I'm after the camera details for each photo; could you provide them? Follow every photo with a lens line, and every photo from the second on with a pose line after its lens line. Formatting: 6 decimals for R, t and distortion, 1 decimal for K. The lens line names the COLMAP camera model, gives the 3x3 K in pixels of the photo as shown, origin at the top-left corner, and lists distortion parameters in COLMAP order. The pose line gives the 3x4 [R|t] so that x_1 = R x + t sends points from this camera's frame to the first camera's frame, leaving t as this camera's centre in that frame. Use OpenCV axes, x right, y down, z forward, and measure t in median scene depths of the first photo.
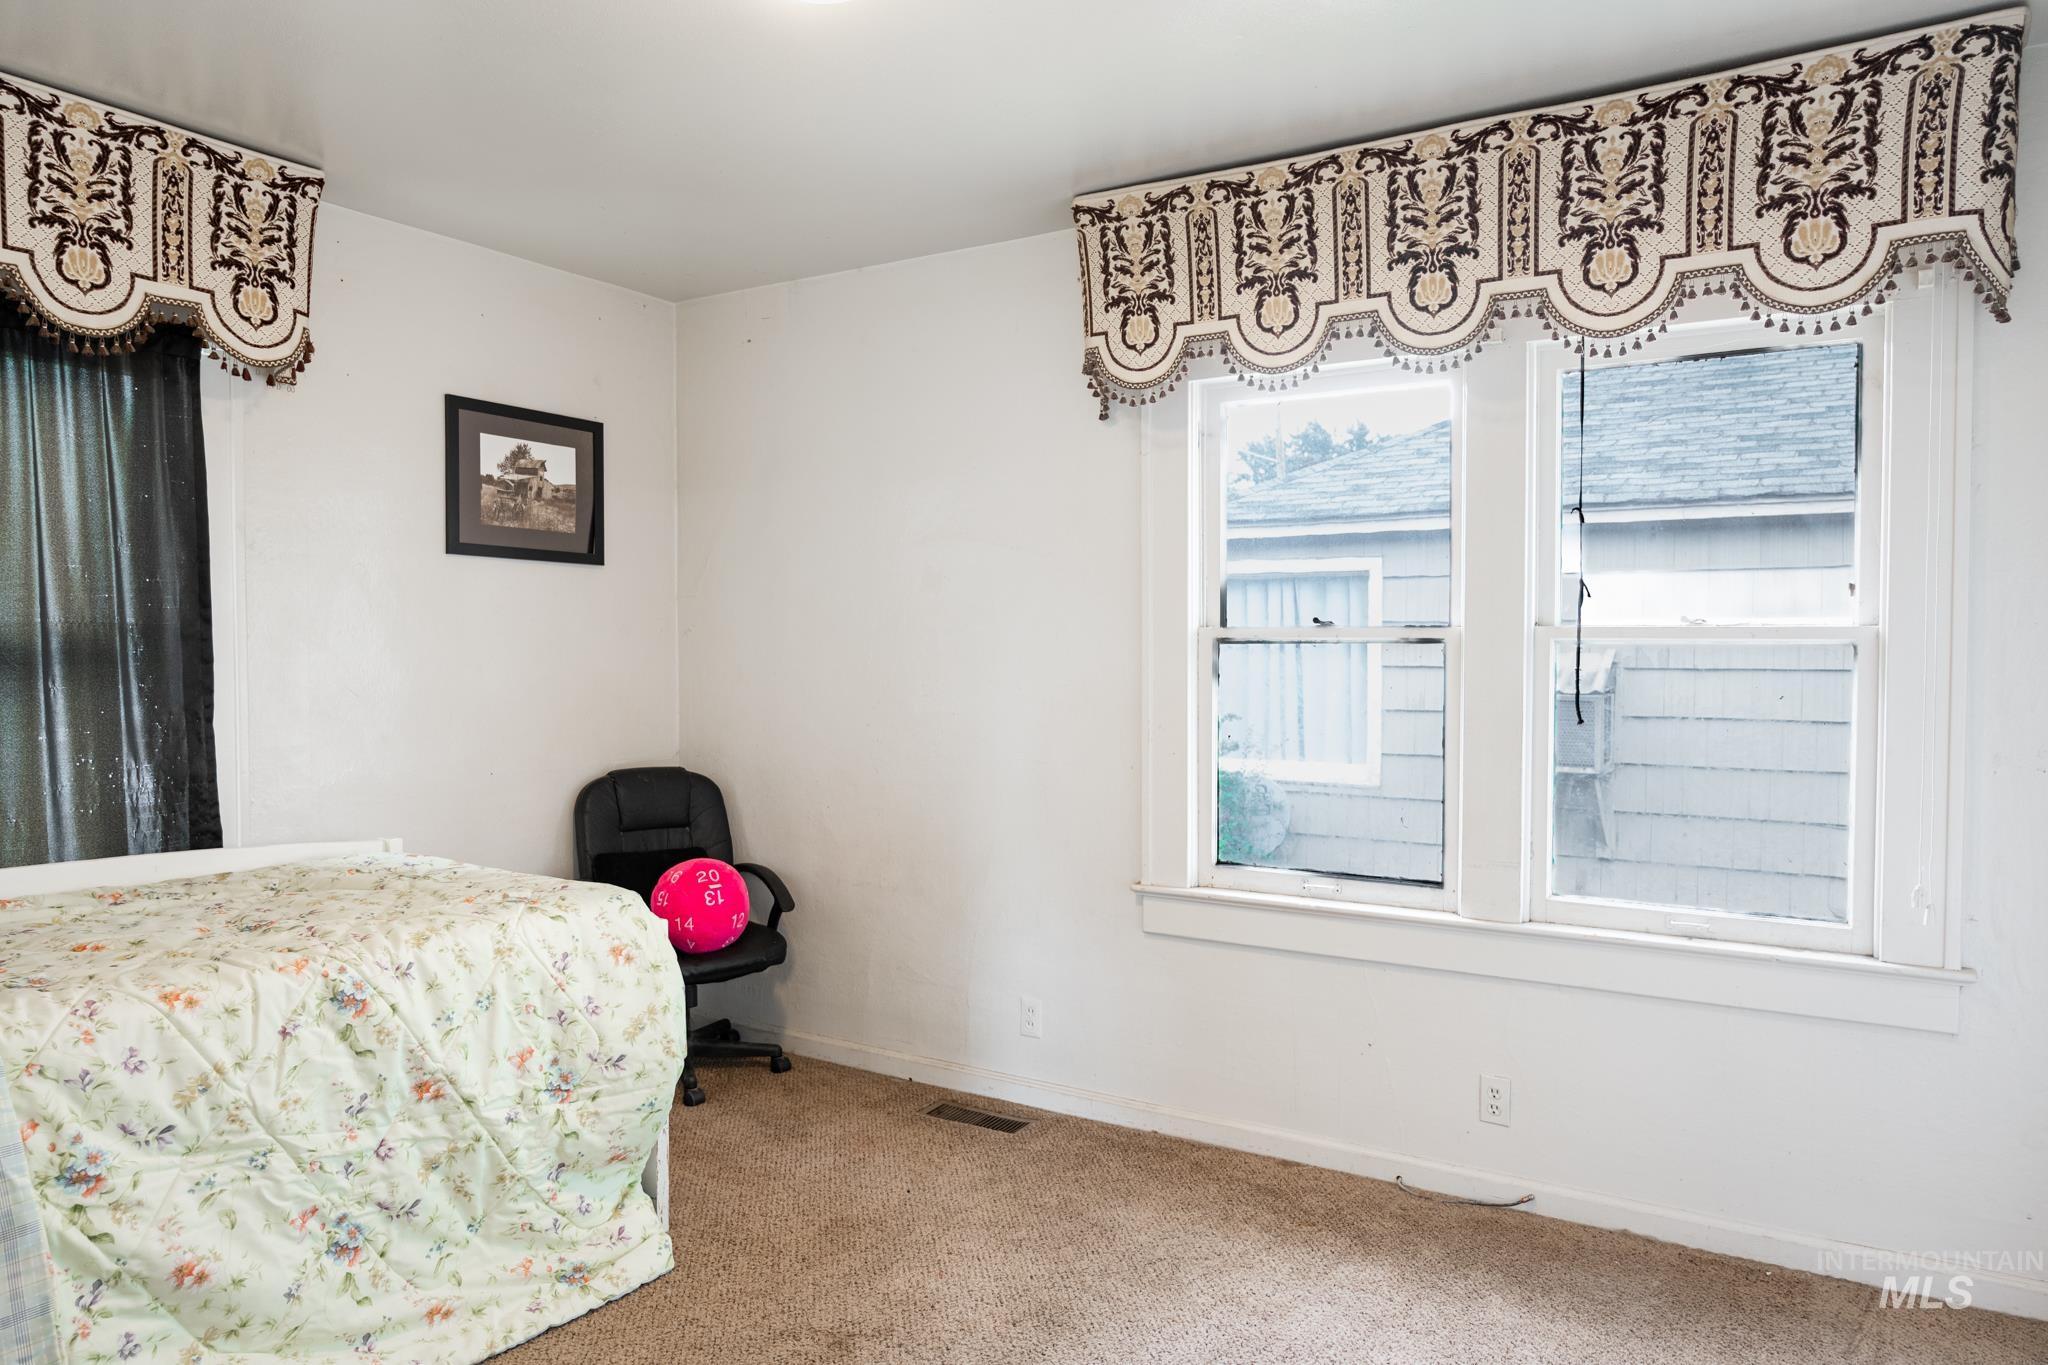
lens RADIAL K [[1356.3, 0, 1009.7], [0, 1356.3, 679.7], [0, 0, 1]] dist [-0.015836, 0.008339]
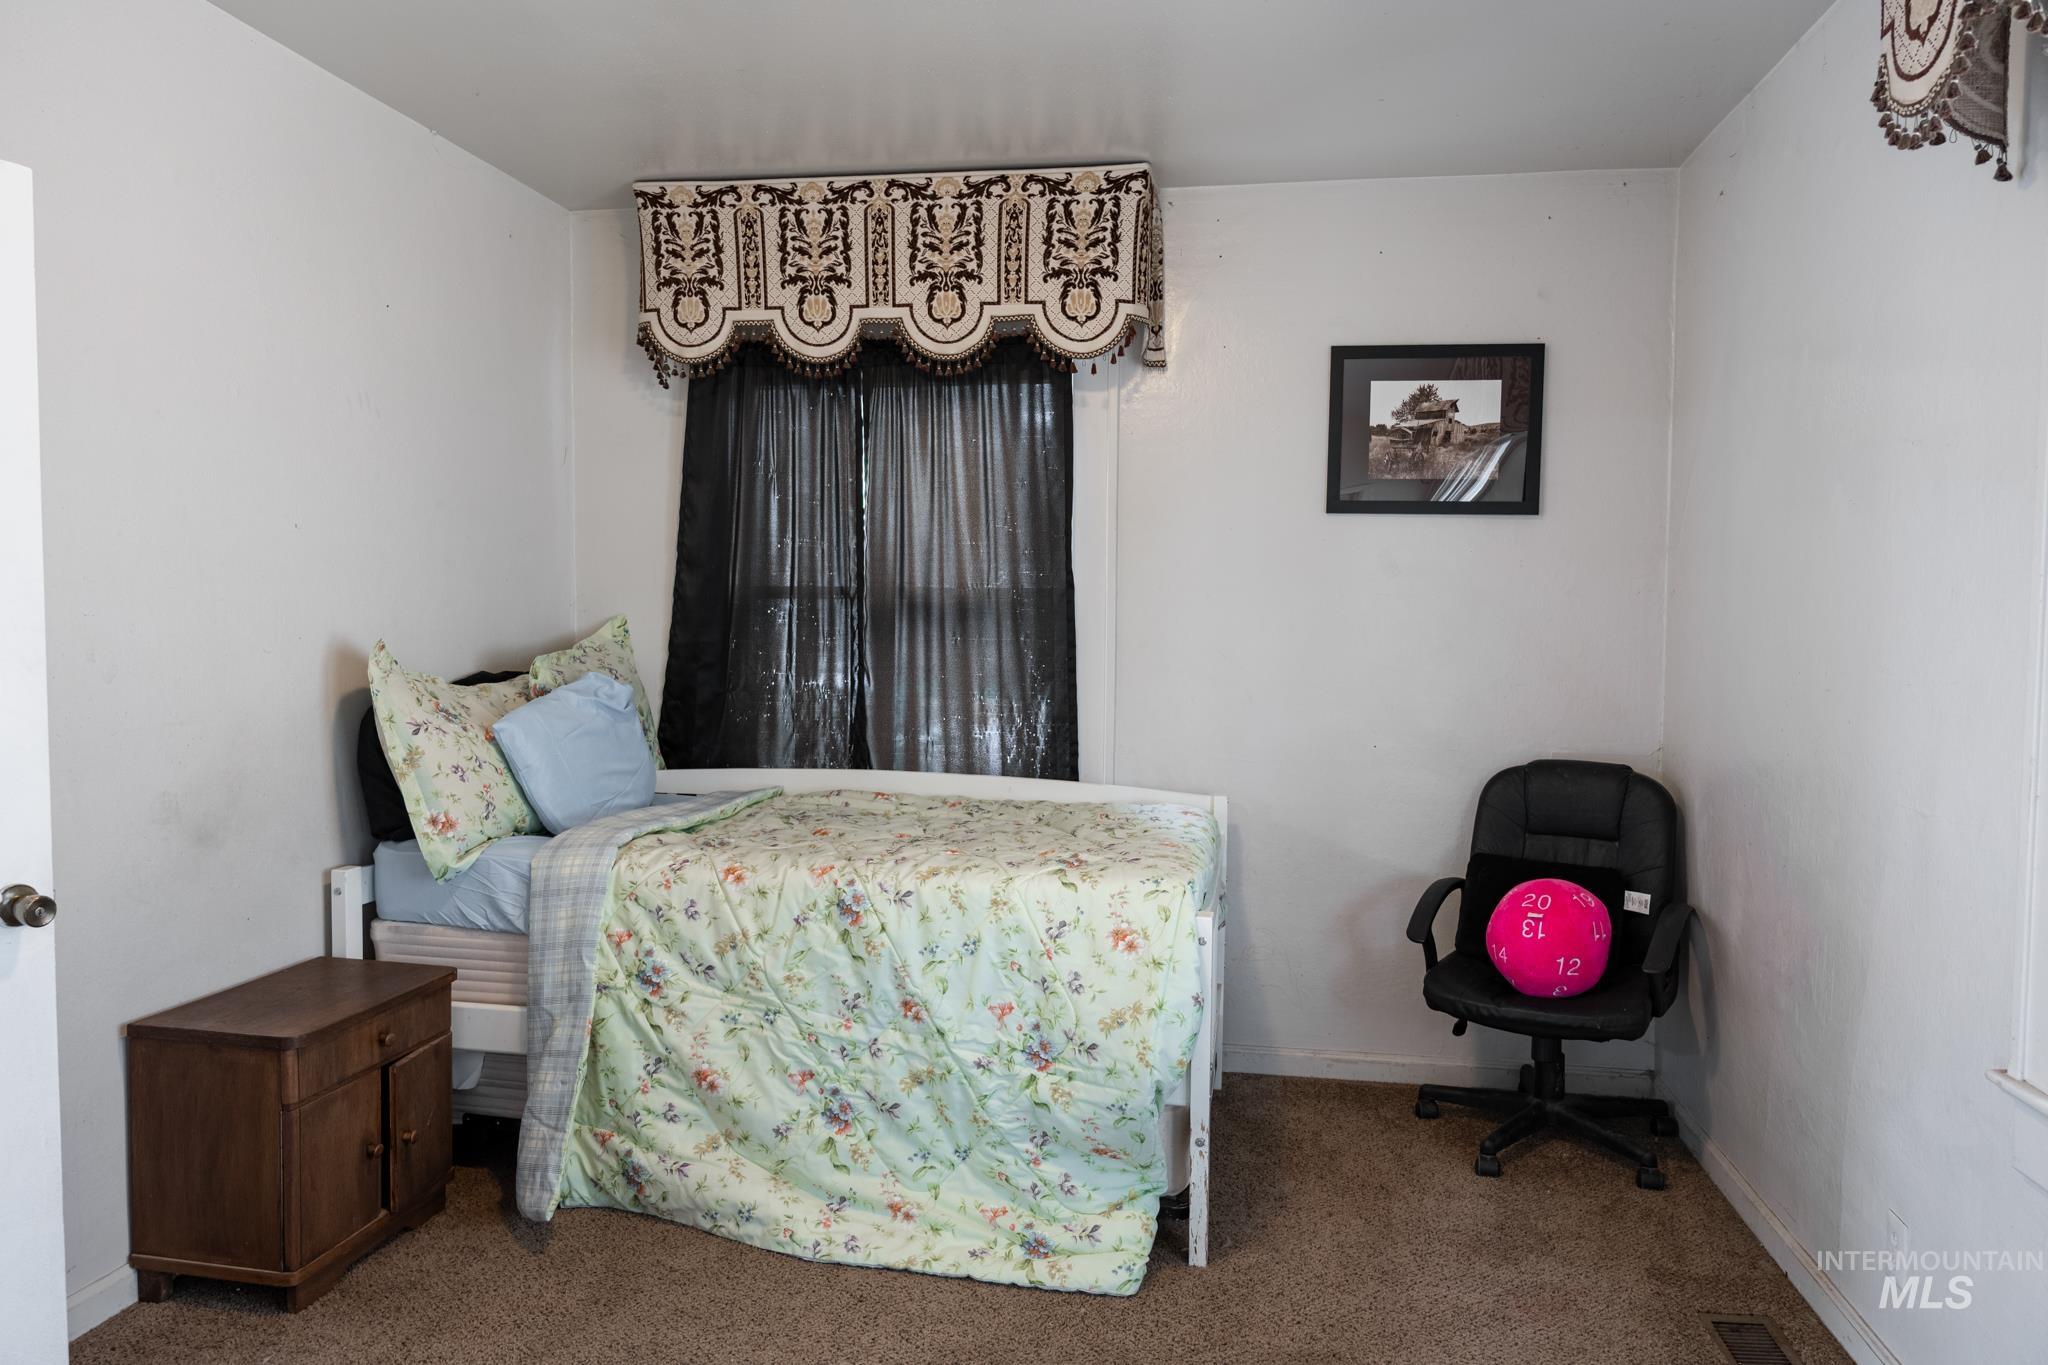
lens RADIAL K [[1356.3, 0, 1016.0], [0, 1356.3, 678.7], [0, 0, 1]] dist [-0.015836, 0.008339]
pose [[0.384149, 0.050516, -0.921888, 0.572774], [-0.031307, 0.998641, 0.041676, -0.012619], [0.922740, 0.012852, 0.385209, 0.618048]]
